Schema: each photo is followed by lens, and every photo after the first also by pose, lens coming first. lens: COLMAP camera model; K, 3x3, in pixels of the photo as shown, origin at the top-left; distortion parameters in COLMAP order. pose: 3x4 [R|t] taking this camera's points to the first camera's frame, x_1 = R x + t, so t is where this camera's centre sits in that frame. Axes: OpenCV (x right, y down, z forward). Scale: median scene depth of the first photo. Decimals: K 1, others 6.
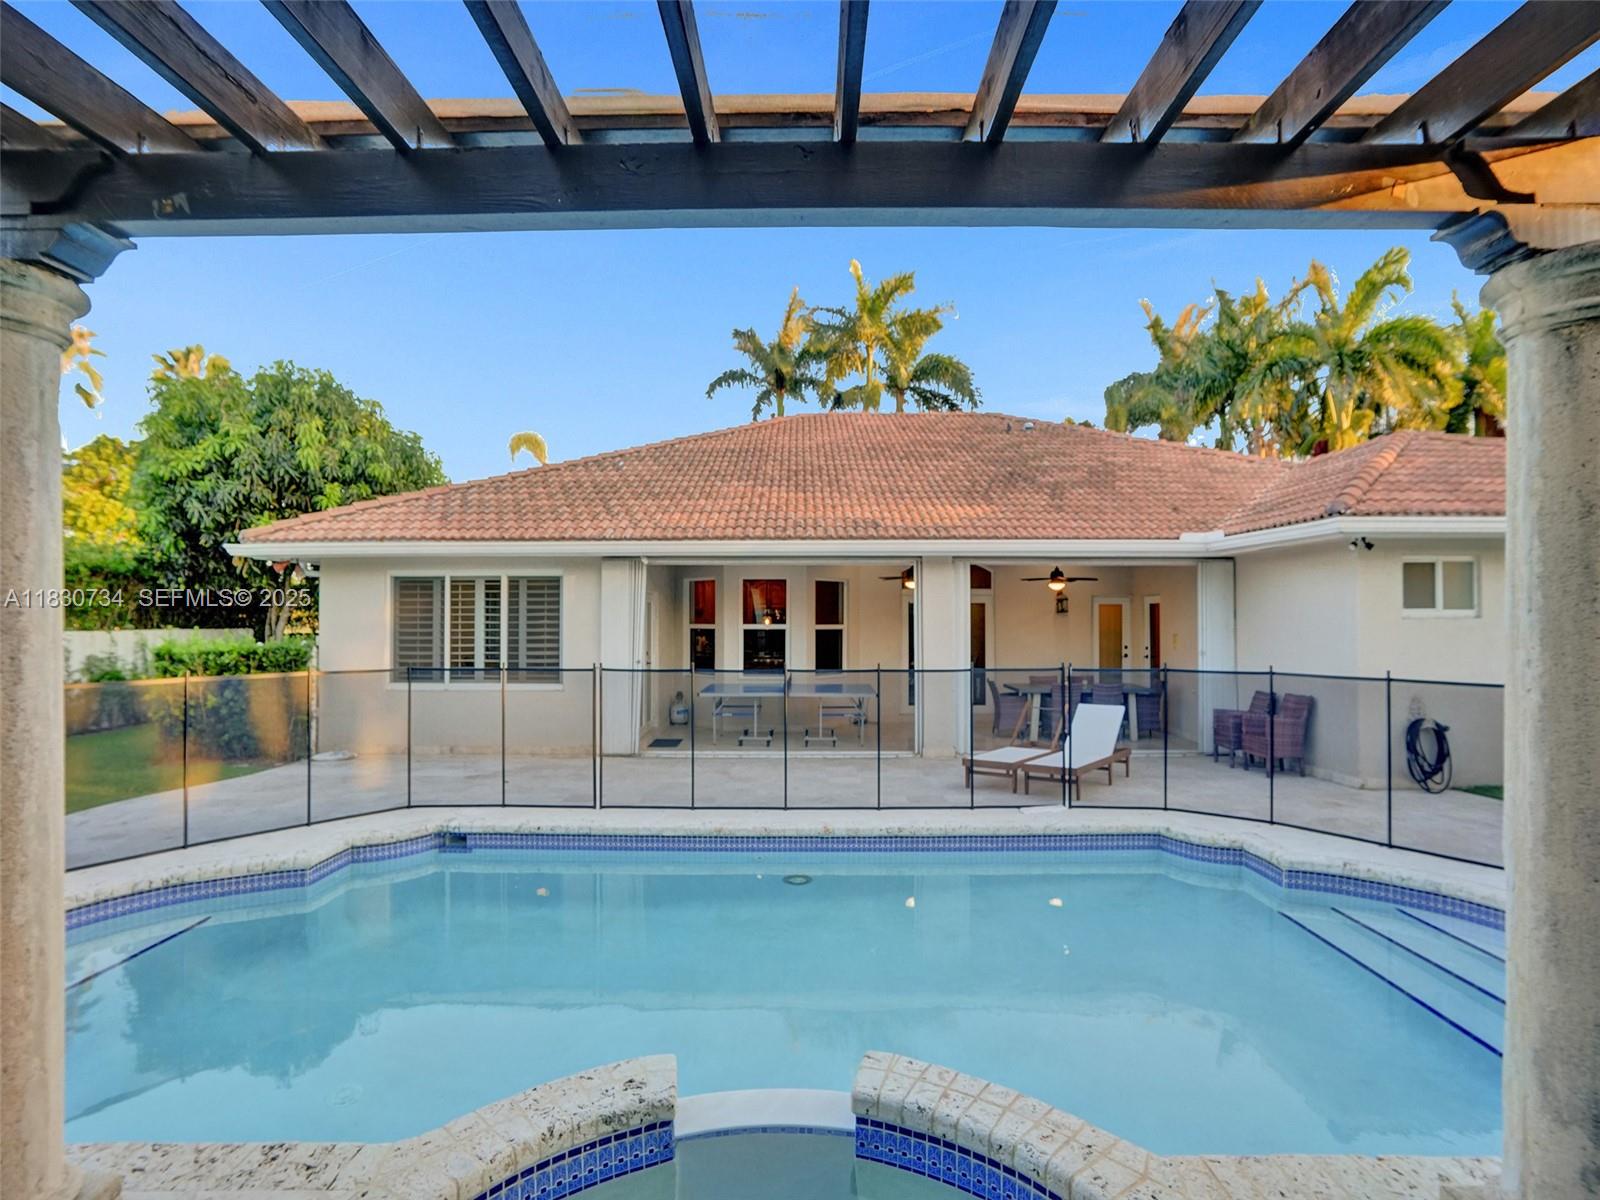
lens RADIAL K [[784.2, 0, 833.0], [0, 784.2, 606.5], [0, 0, 1]] dist [-0.000965, 0.000061]
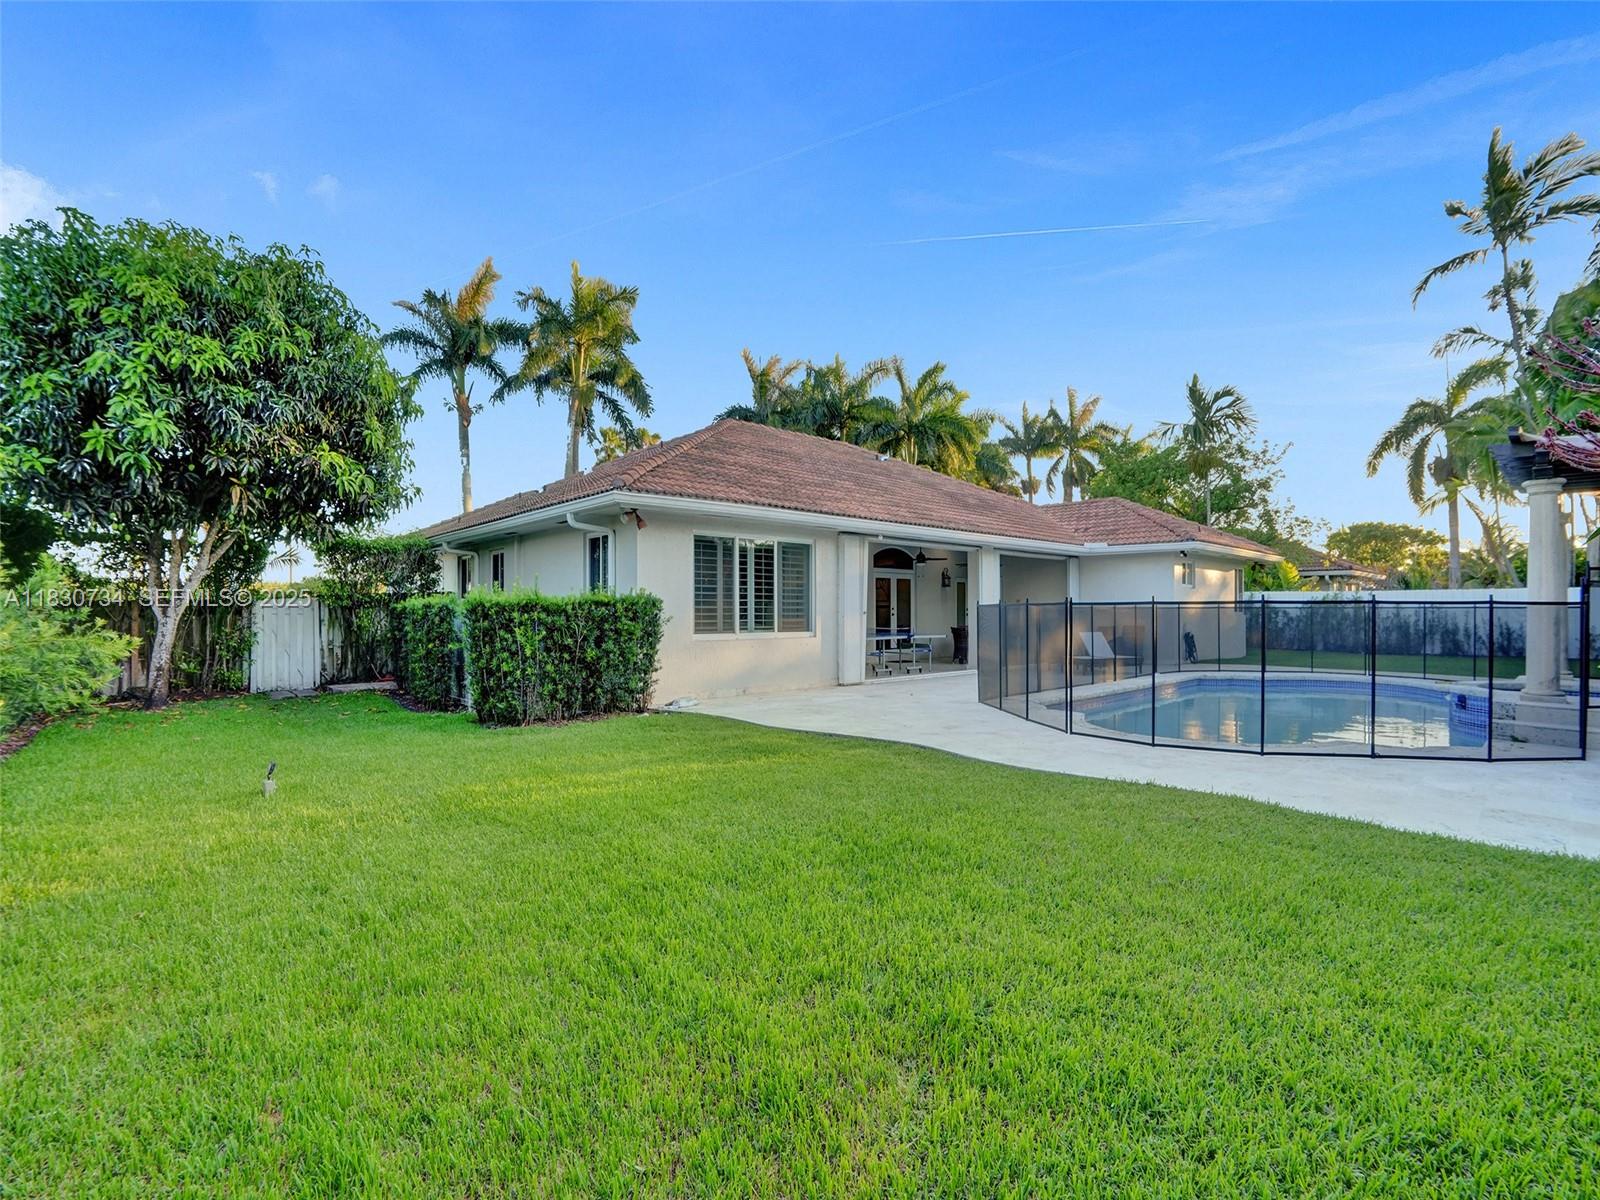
lens RADIAL K [[743.5, 0, 794.2], [0, 743.5, 601.4], [0, 0, 1]] dist [-0.069472, 0.029669]
pose [[0.750937, 0.008593, 0.660318, -1.127447], [-0.013461, 0.999907, 0.002296, 0.047743], [-0.660237, -0.010613, 0.750982, 0.141678]]
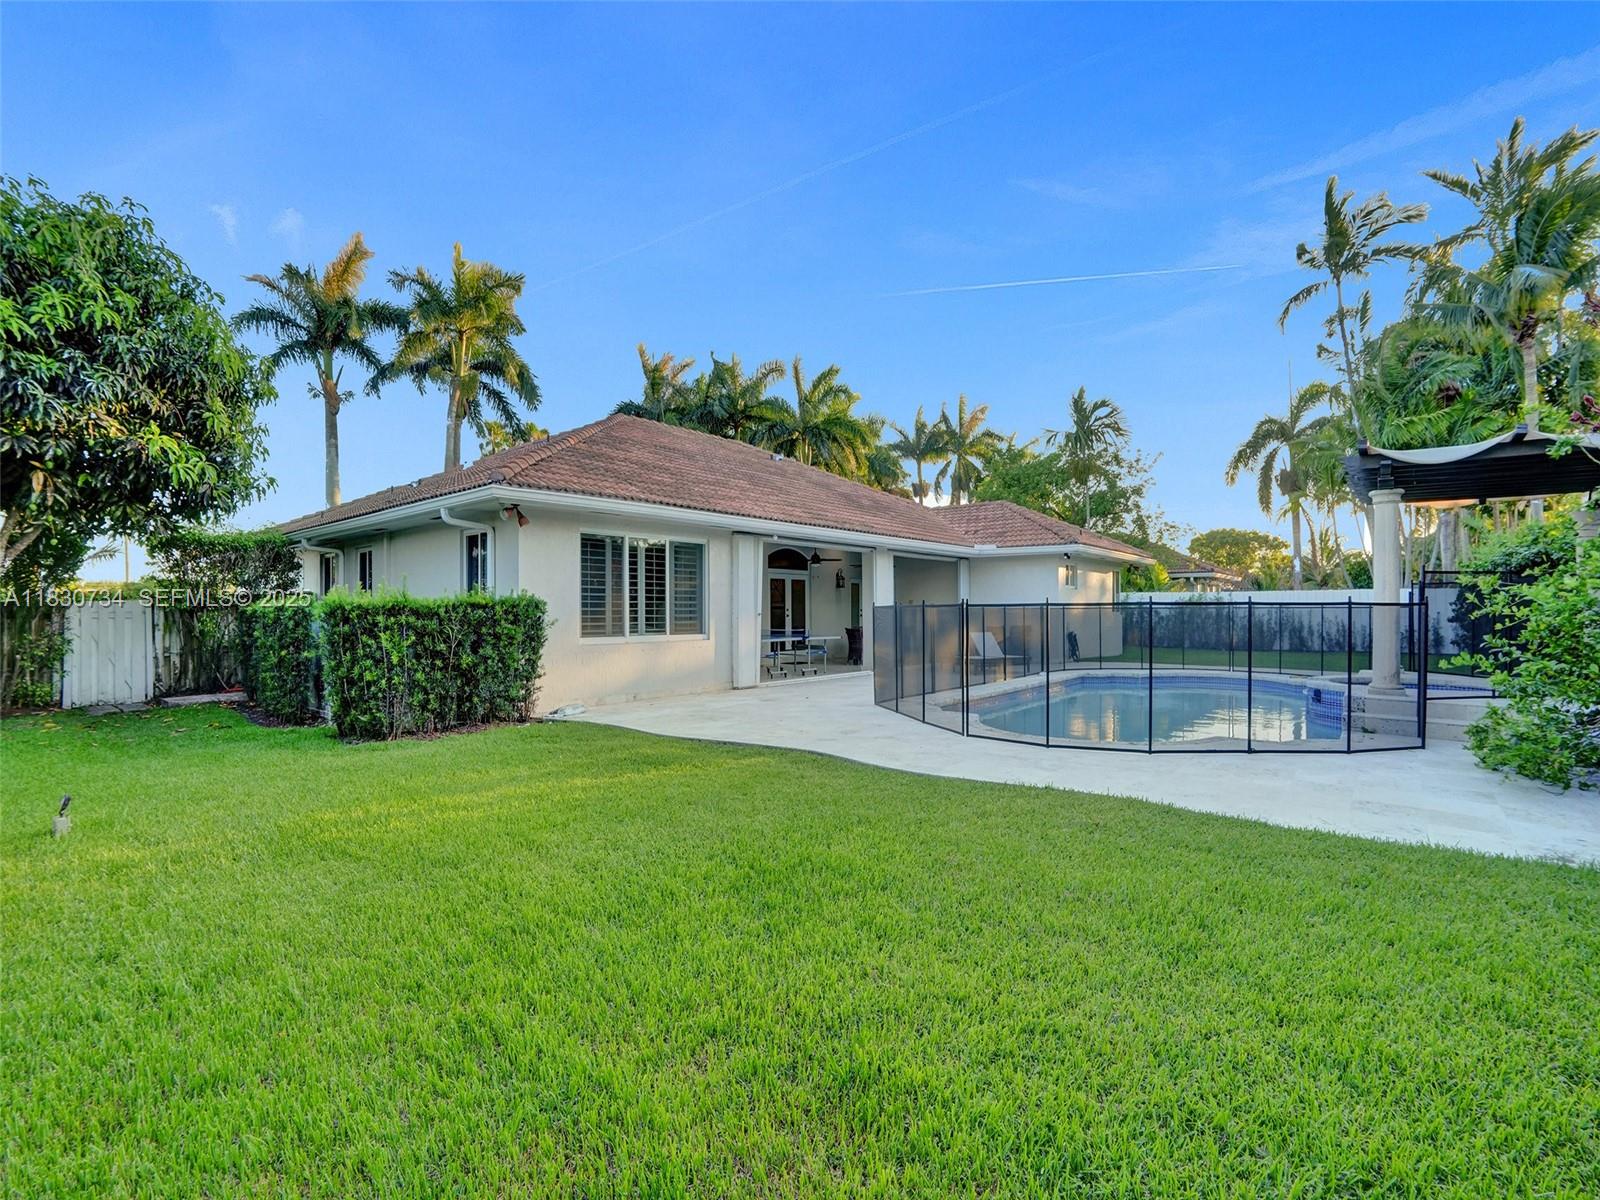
lens RADIAL K [[743.5, 0, 794.2], [0, 743.5, 601.4], [0, 0, 1]] dist [-0.069472, 0.029669]
pose [[0.650284, 0.007787, 0.759651, -1.109190], [-0.011794, 0.999930, -0.000154, 0.046447], [-0.759599, -0.008859, 0.650331, 0.159361]]
